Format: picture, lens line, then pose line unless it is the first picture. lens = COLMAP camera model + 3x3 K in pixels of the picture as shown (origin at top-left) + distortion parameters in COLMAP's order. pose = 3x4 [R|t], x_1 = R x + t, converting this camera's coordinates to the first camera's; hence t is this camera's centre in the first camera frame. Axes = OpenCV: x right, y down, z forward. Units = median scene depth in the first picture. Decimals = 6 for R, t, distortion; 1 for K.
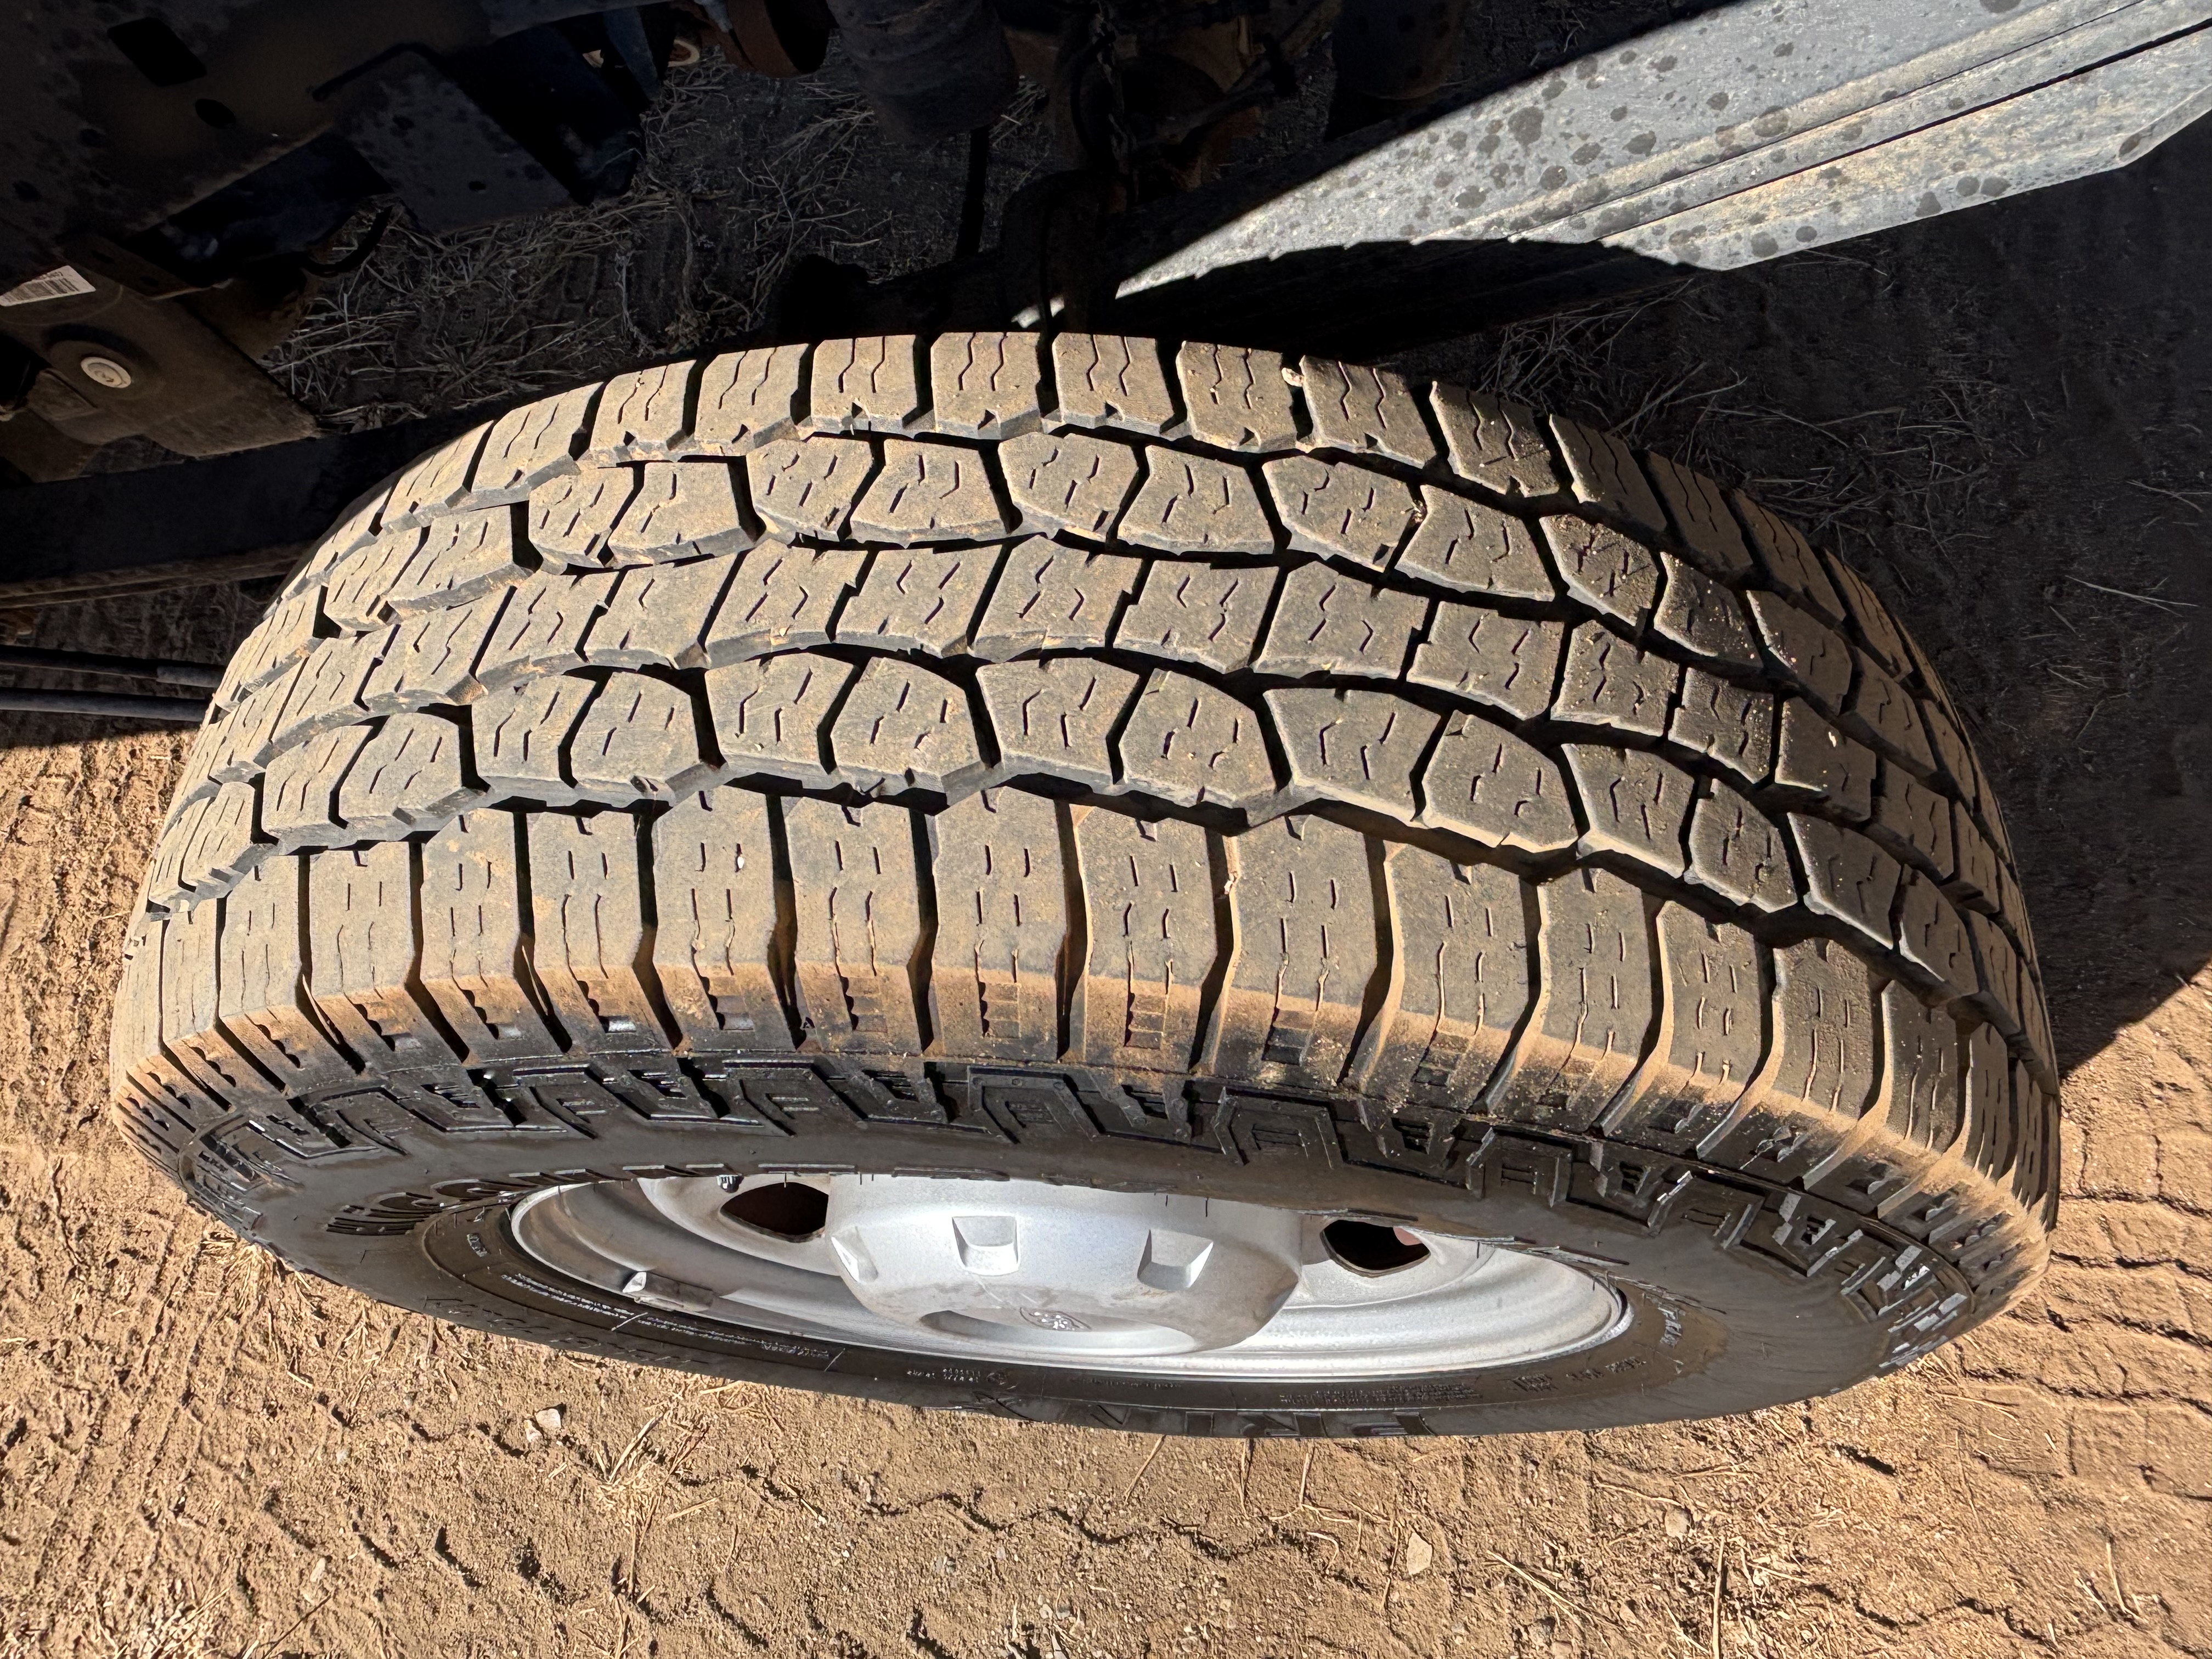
lens RADIAL K [[1583.5, 0, 1096.9], [0, 1583.5, 827.8], [0, 0, 1]] dist [0.033725, 0.000463]
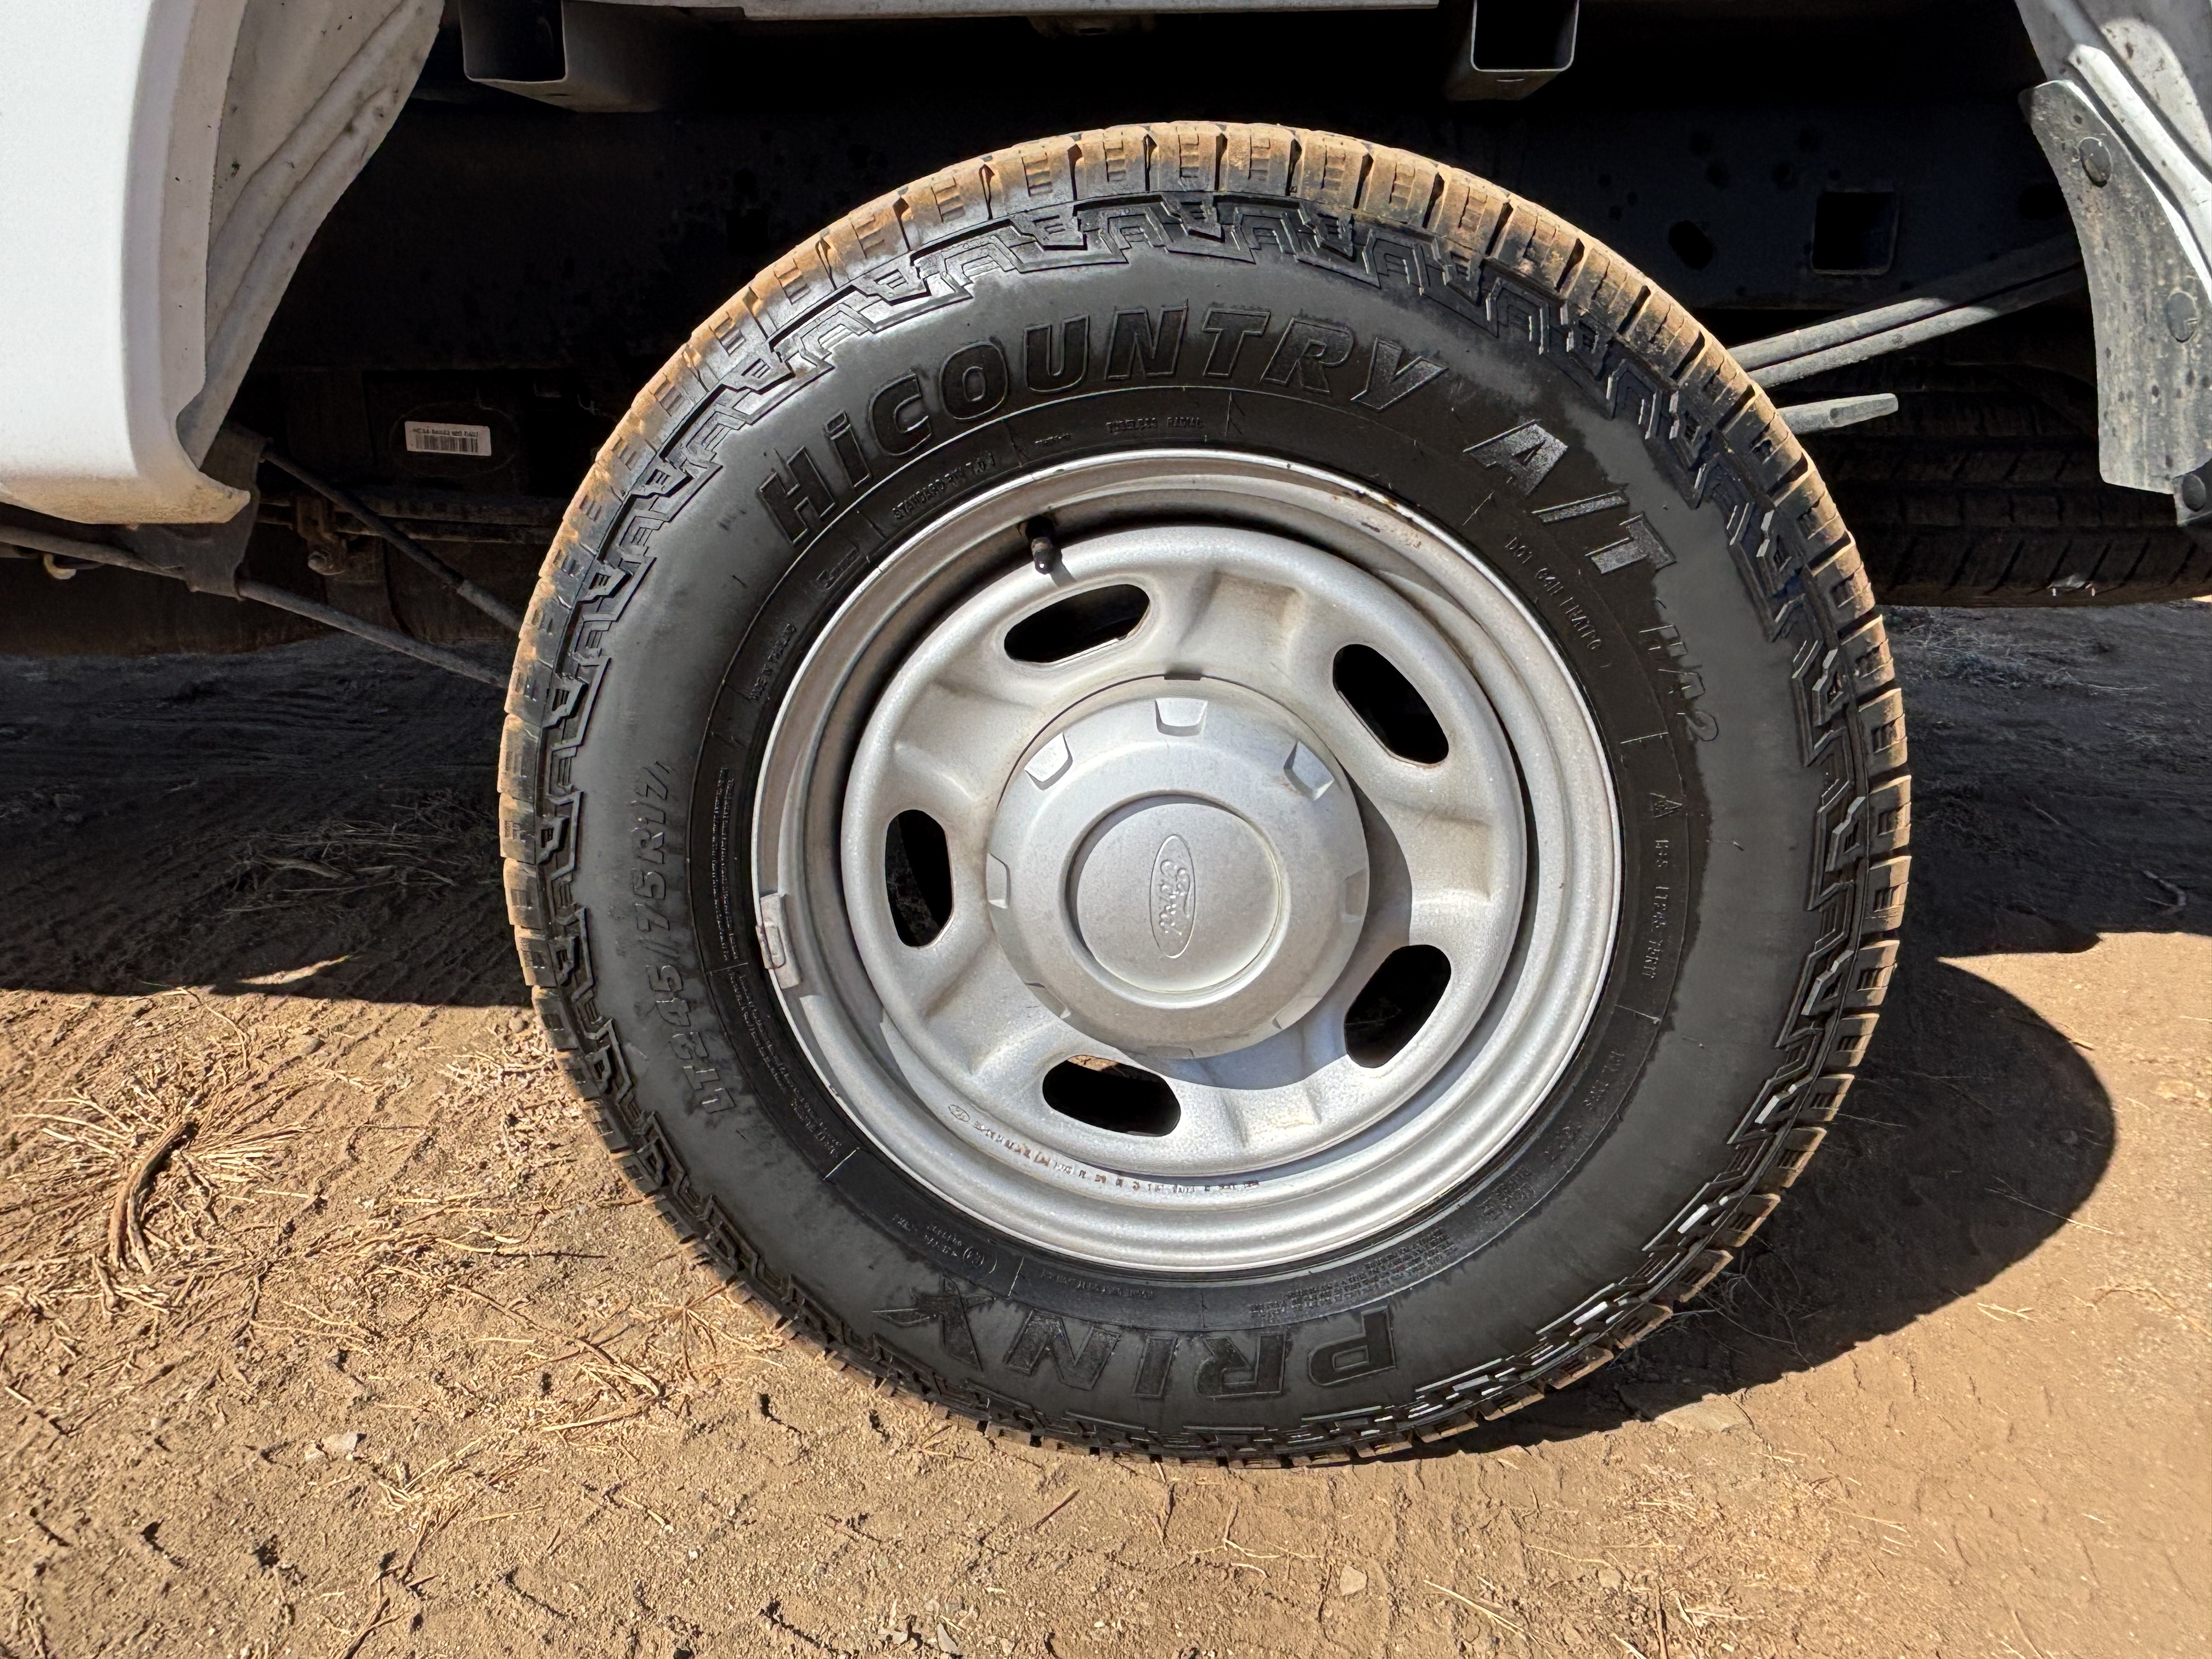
lens RADIAL K [[1583.5, 0, 1112.7], [0, 1583.5, 831.4], [0, 0, 1]] dist [0.033725, 0.000463]
pose [[0.955690, 0.281829, 0.085020, -0.136916], [-0.143251, 0.697561, -0.702060, 0.830215], [-0.257167, 0.658772, 0.707025, 0.086048]]
